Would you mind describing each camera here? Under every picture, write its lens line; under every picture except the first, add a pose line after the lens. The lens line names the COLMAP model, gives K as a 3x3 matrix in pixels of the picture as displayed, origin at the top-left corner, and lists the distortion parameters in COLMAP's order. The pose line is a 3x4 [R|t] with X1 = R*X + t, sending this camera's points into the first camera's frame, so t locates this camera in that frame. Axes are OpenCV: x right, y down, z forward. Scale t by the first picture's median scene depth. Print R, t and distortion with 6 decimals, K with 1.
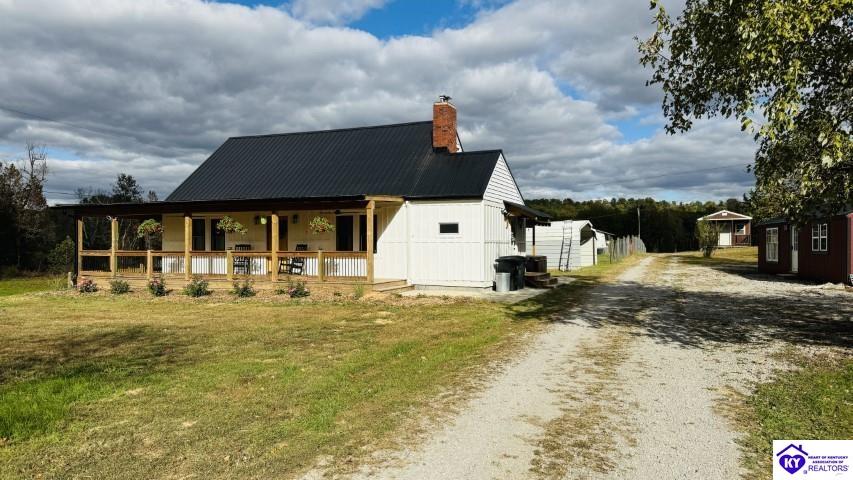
lens RADIAL K [[591.3, 0, 428.0], [0, 591.3, 241.4], [0, 0, 1]] dist [0.123182, -0.159703]
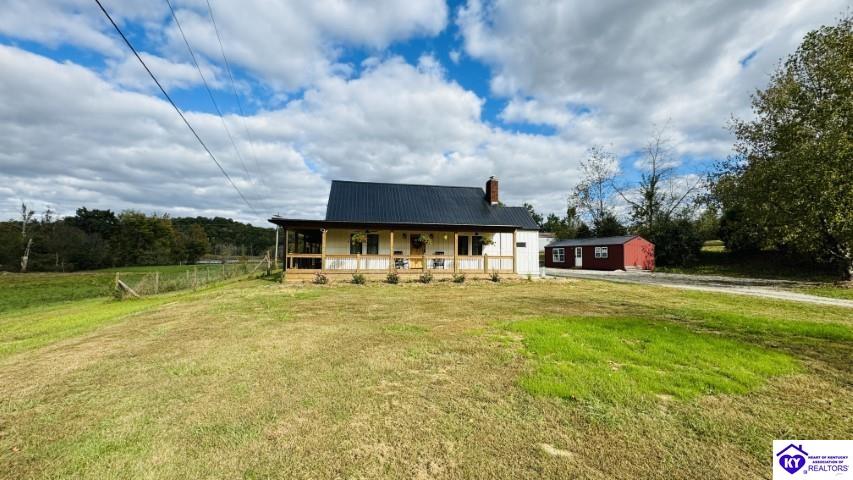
lens RADIAL K [[339.6, 0, 429.2], [0, 339.6, 239.6], [0, 0, 1]] dist [-0.000408, -0.000094]
pose [[0.836728, 0.037280, 0.546349, -0.715497], [-0.014753, 0.998853, -0.045562, 0.015019], [-0.547421, 0.030063, 0.836317, 0.186136]]
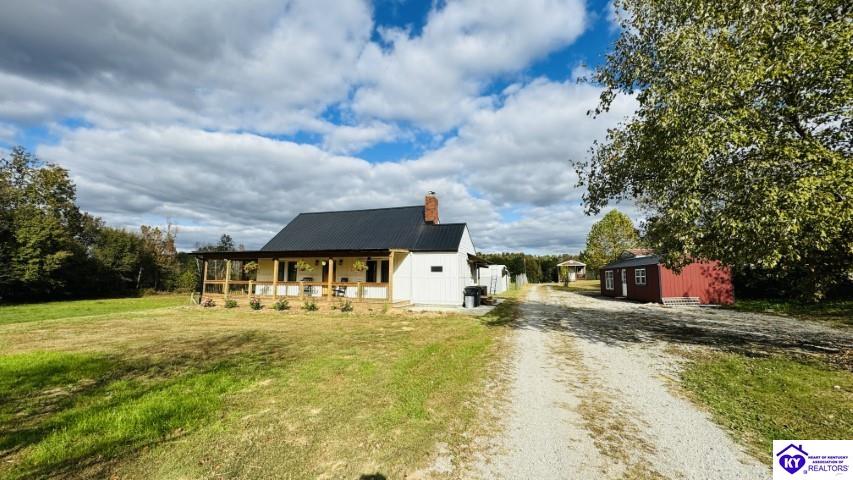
lens RADIAL K [[334.7, 0, 423.9], [0, 334.7, 238.9], [0, 0, 1]] dist [-0.001025, -0.000032]
pose [[0.996313, 0.019051, 0.083648, -0.072182], [-0.009850, 0.993986, -0.109064, -0.003182], [-0.085223, 0.107838, 0.990509, 0.057386]]
